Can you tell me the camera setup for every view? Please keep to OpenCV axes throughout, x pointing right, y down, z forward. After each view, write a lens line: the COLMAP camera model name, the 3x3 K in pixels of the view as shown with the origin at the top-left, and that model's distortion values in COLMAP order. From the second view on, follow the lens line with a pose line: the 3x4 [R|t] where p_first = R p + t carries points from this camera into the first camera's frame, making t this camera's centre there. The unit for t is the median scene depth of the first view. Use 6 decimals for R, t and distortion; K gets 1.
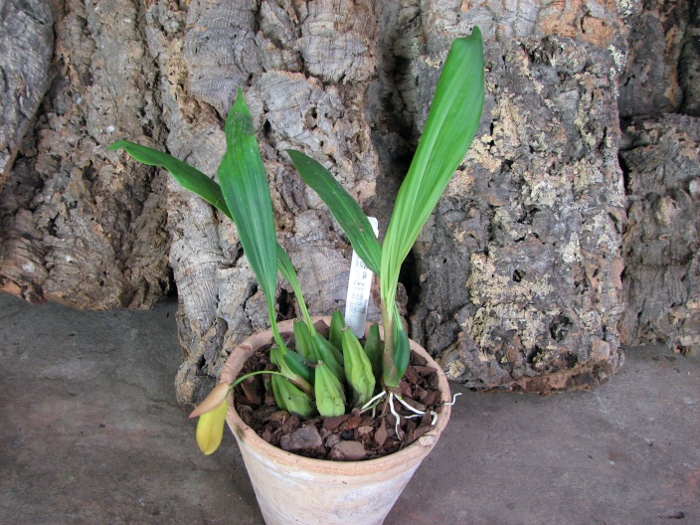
lens RADIAL K [[785.0, 0, 342.1], [0, 785.0, 296.5], [0, 0, 1]] dist [-0.232903, 0.292617]
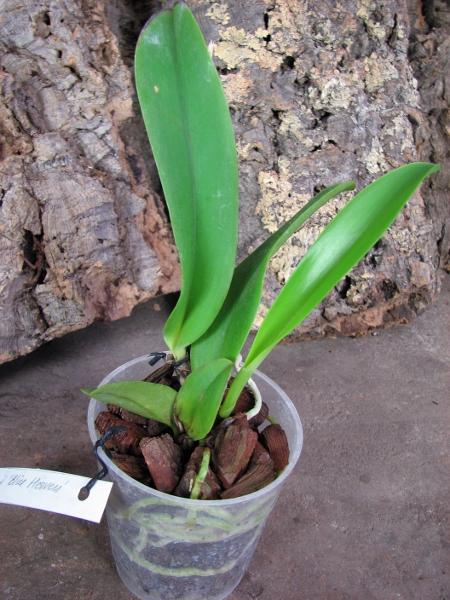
lens RADIAL K [[647.4, 0, 205.2], [0, 647.4, 289.9], [0, 0, 1]] dist [-0.208642, 0.261411]
pose [[0.972774, -0.109103, 0.204467, -0.038246], [0.113527, 0.993485, -0.009997, 0.067616], [-0.202044, 0.032937, 0.978822, 0.365892]]
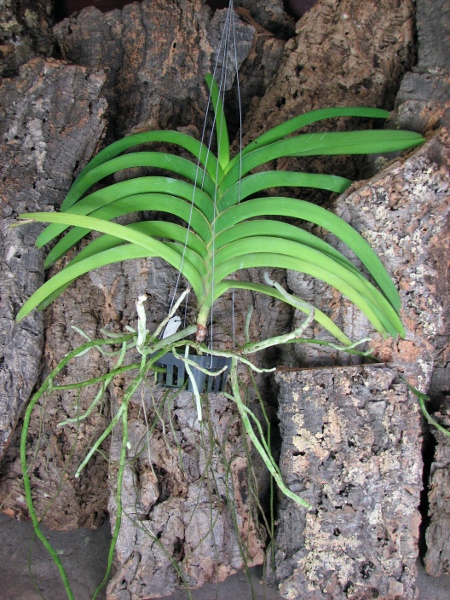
lens RADIAL K [[653.2, 0, 203.1], [0, 653.2, 273.4], [0, 0, 1]] dist [-0.218989, 0.250426]
pose [[0.986831, 0.010376, -0.161424, 0.163358], [-0.036417, 0.986572, -0.159217, -0.308445], [0.157604, 0.162999, 0.973957, -0.278053]]
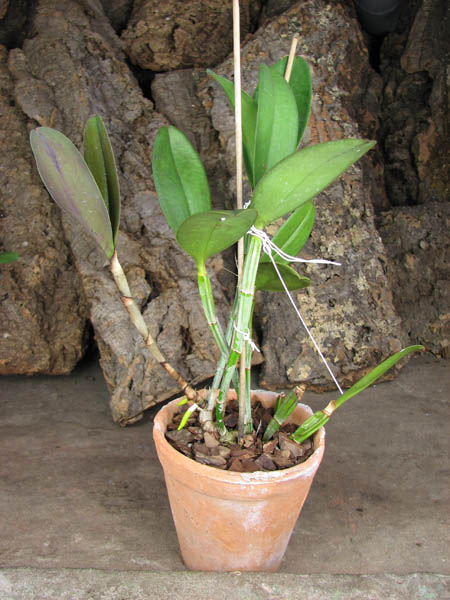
lens RADIAL K [[647.4, 0, 205.2], [0, 647.4, 289.9], [0, 0, 1]] dist [-0.208642, 0.261411]
pose [[0.970629, -0.112936, 0.212428, -0.257625], [0.170899, 0.945139, -0.278399, 0.244906], [-0.169332, 0.306526, 0.936679, -0.100091]]
